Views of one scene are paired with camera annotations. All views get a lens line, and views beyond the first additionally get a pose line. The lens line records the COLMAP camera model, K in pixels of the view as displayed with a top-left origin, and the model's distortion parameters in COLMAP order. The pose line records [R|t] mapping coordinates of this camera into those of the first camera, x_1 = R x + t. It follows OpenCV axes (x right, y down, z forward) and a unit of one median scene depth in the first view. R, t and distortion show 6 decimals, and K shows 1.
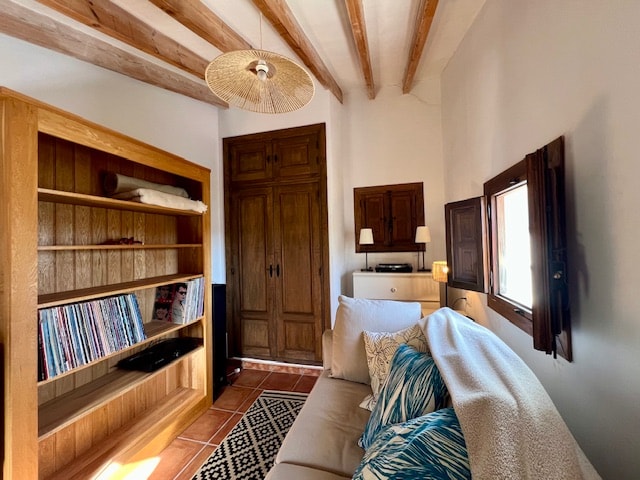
lens RADIAL K [[260.8, 0, 320.0], [0, 260.8, 237.5], [0, 0, 1]] dist [-0.003476, -0.001045]
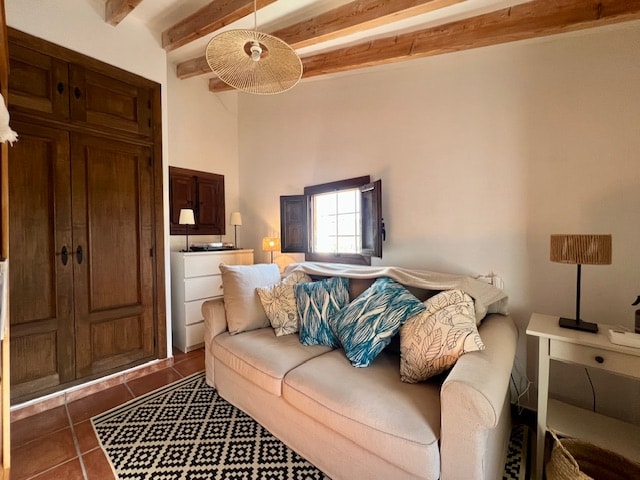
lens RADIAL K [[260.8, 0, 316.6], [0, 260.8, 239.0], [0, 0, 1]] dist [-0.003476, -0.001045]
pose [[0.441262, 0.012834, 0.897287, -0.519093], [-0.015192, 0.999861, -0.006830, 0.082503], [-0.897250, -0.010618, 0.441396, 0.124225]]
